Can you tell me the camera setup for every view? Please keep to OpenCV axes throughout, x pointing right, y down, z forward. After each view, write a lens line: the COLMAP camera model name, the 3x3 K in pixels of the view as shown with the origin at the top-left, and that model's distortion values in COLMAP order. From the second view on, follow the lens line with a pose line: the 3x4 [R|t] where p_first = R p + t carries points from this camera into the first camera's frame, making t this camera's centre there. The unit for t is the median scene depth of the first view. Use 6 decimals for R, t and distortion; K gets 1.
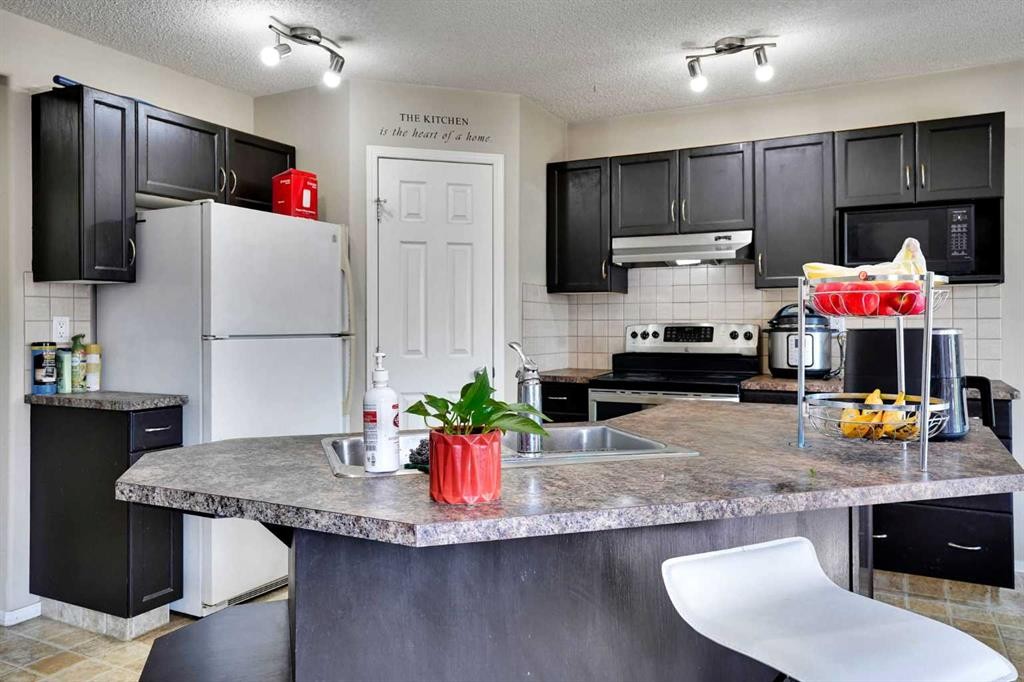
lens RADIAL K [[720.5, 0, 527.5], [0, 720.5, 324.5], [0, 0, 1]] dist [0.008482, -0.019623]
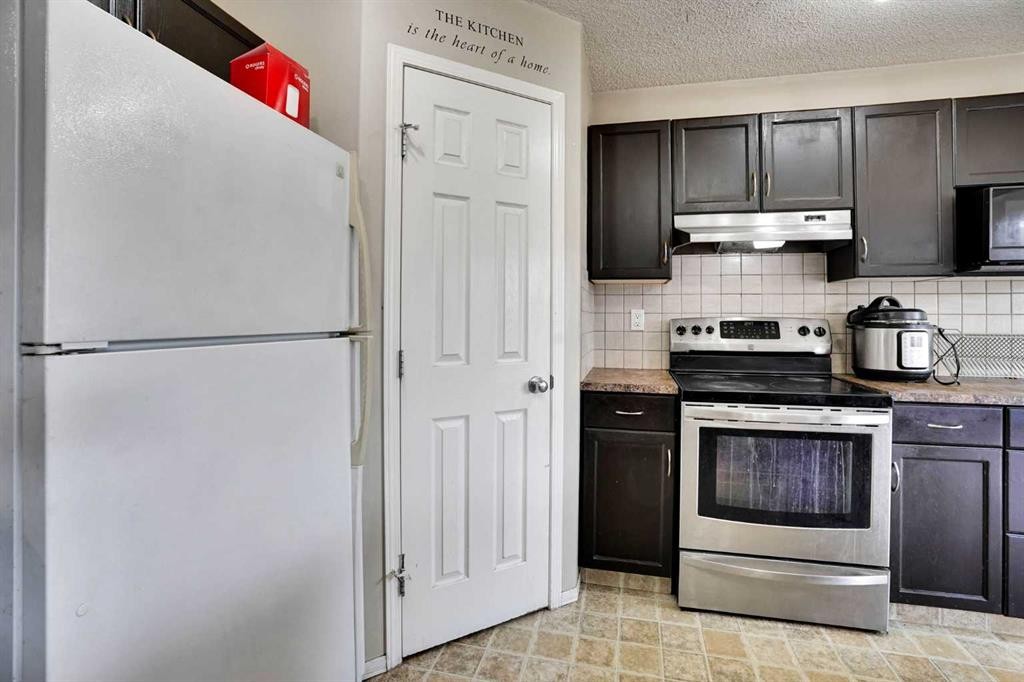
lens RADIAL K [[462.8, 0, 513.6], [0, 462.8, 318.8], [0, 0, 1]] dist [-0.052429, 0.006537]
pose [[0.977481, 0.004638, 0.210974, -0.206061], [-0.005335, 0.999982, 0.002735, 0.000245], [-0.210958, -0.003799, 0.977488, 0.598912]]
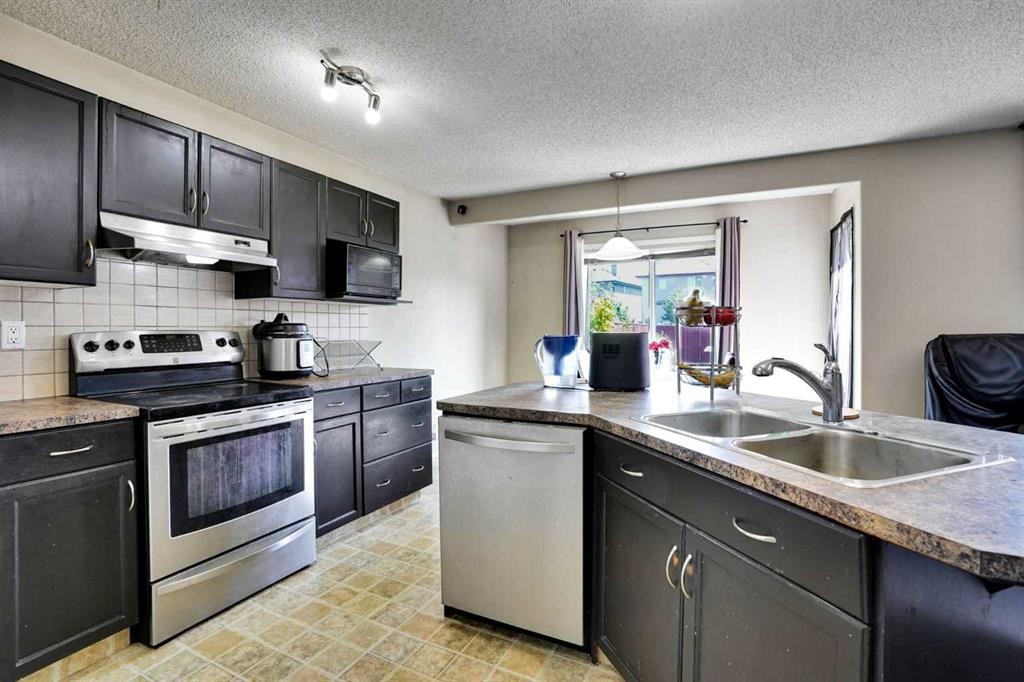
lens RADIAL K [[476.4, 0, 509.5], [0, 476.4, 335.1], [0, 0, 1]] dist [-0.053905, 0.010235]
pose [[-0.001773, -0.010073, 0.999948, -0.391205], [0.002558, 0.999946, 0.010077, -0.000605], [-0.999995, 0.002575, -0.001747, 0.691588]]
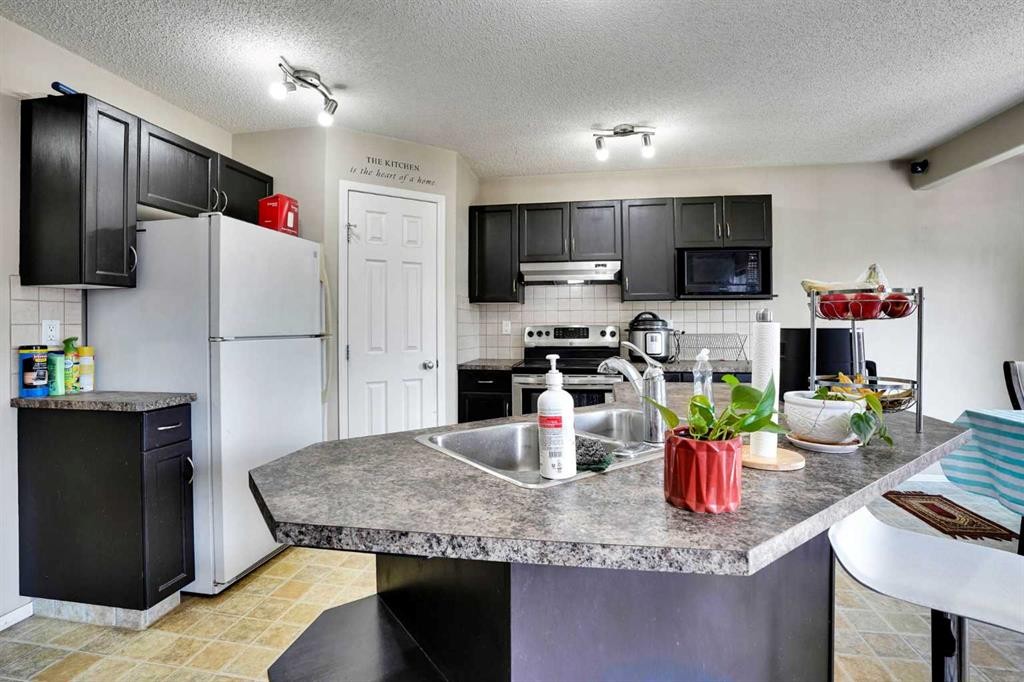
lens RADIAL K [[476.4, 0, 520.8], [0, 476.4, 323.5], [0, 0, 1]] dist [-0.053905, 0.010235]
pose [[0.953742, -0.001377, 0.300623, -0.177831], [0.003021, 0.999983, -0.005004, -0.000721], [-0.300611, 0.005680, 0.953730, 0.159338]]
